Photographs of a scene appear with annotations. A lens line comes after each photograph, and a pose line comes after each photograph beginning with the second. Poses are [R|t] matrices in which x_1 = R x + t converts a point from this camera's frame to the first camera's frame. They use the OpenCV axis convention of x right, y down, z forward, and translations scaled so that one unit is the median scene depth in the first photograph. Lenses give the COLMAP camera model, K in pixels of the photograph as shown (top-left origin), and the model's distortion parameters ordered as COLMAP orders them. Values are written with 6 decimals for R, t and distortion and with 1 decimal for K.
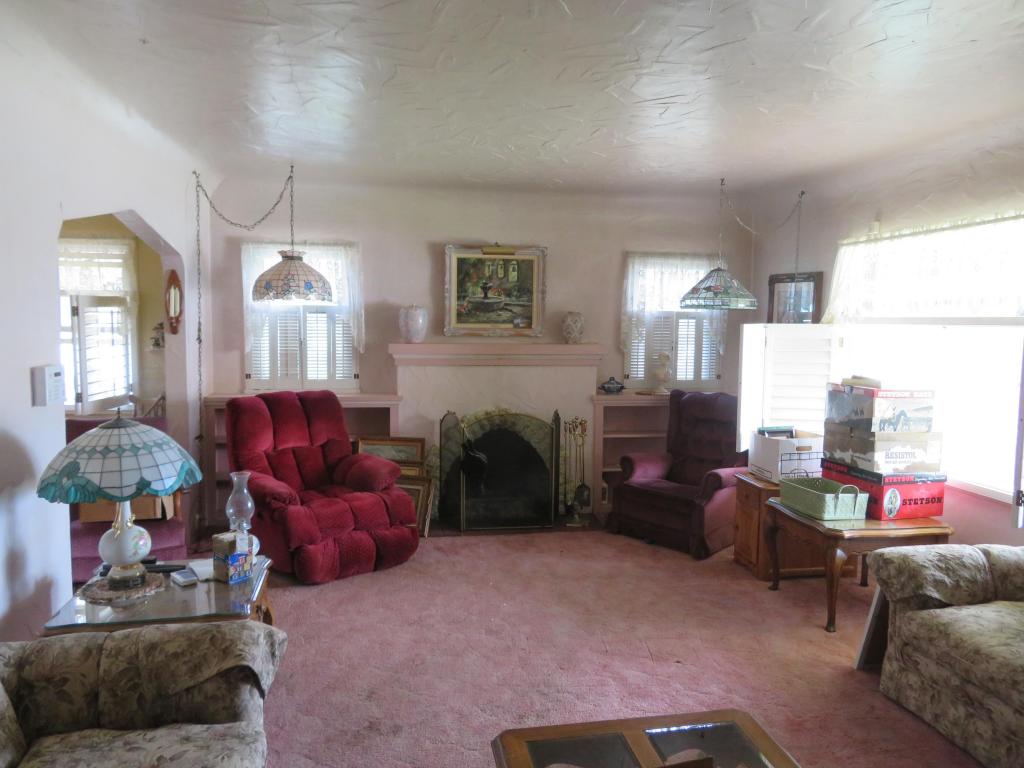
lens RADIAL K [[733.1, 0, 511.6], [0, 733.1, 383.9], [0, 0, 1]] dist [-0.003682, -0.002234]
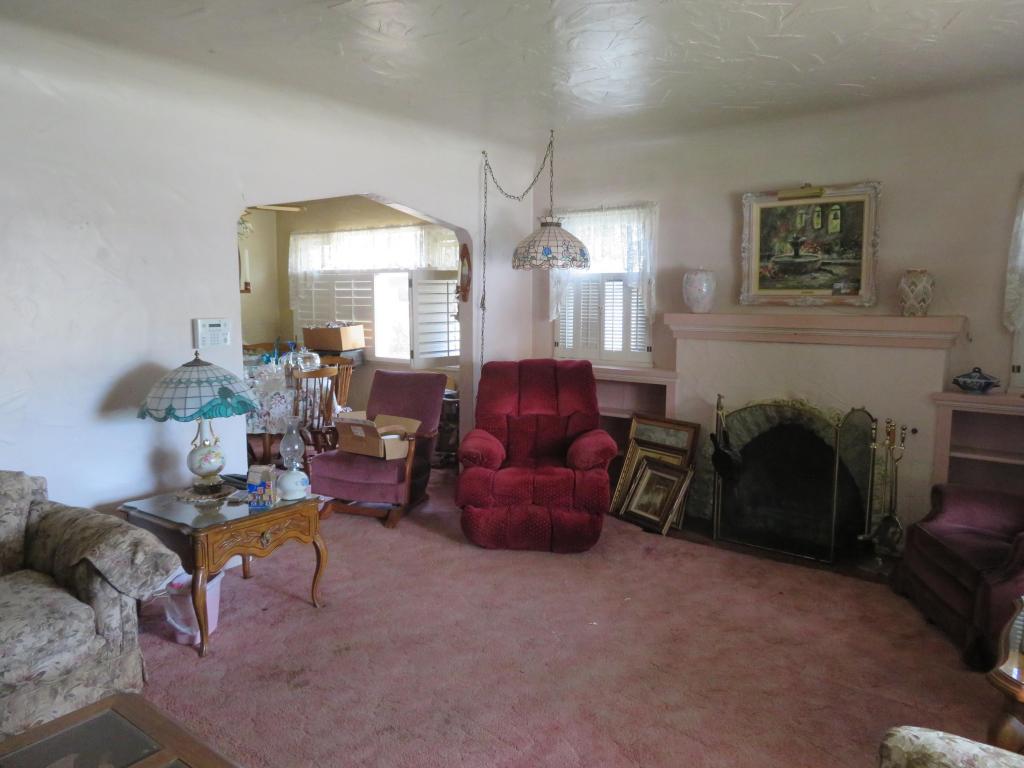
lens RADIAL K [[733.1, 0, 510.0], [0, 733.1, 381.7], [0, 0, 1]] dist [-0.003682, -0.002234]
pose [[0.668551, 0.075508, -0.739823, 0.359274], [-0.059511, 0.997074, 0.047986, -0.003514], [0.741281, 0.011947, 0.671088, 0.256787]]
